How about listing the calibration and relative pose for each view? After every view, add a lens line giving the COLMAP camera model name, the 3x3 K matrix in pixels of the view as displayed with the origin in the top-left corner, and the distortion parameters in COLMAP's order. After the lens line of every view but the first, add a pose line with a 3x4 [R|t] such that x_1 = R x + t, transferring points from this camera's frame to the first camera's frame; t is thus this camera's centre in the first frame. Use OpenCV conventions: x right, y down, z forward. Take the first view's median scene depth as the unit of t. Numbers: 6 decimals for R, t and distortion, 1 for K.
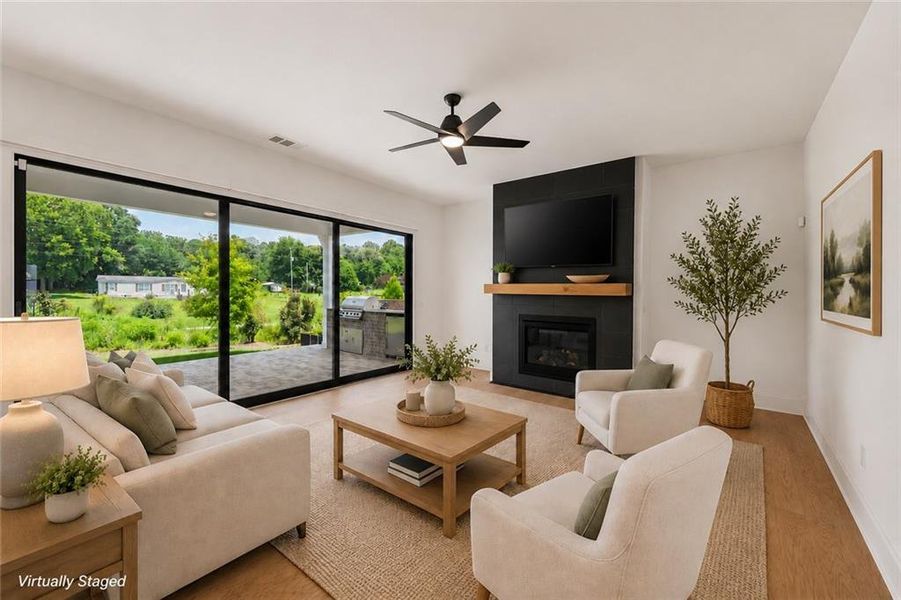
lens RADIAL K [[364.6, 0, 448.0], [0, 364.6, 296.4], [0, 0, 1]] dist [-0.003561, -0.000389]
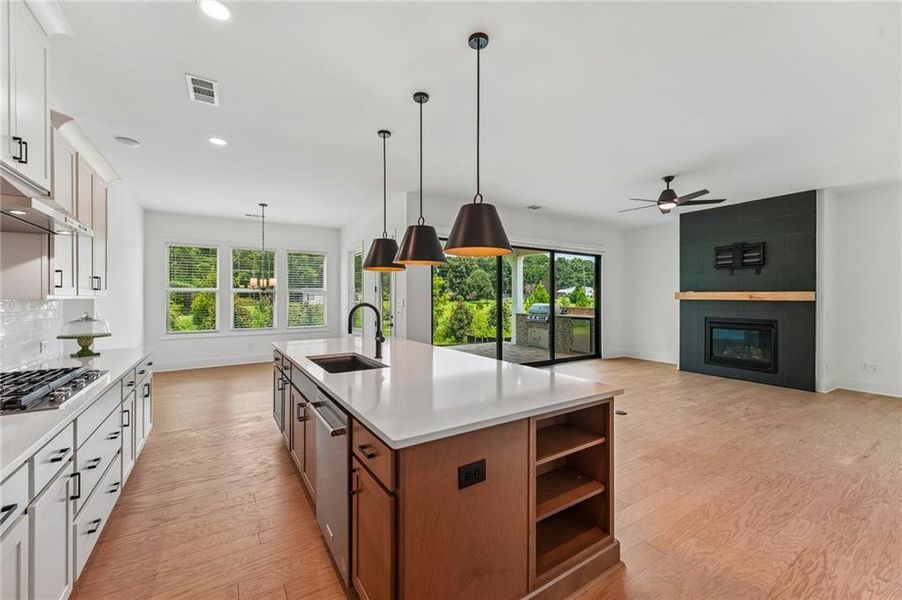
lens RADIAL K [[365.0, 0, 452.7], [0, 365.0, 298.3], [0, 0, 1]] dist [-0.003561, -0.000389]
pose [[0.943434, -0.009458, -0.331425, -0.166402], [0.004496, 0.999866, -0.015734, 0.000979], [0.331529, 0.013354, 0.943350, -0.383707]]
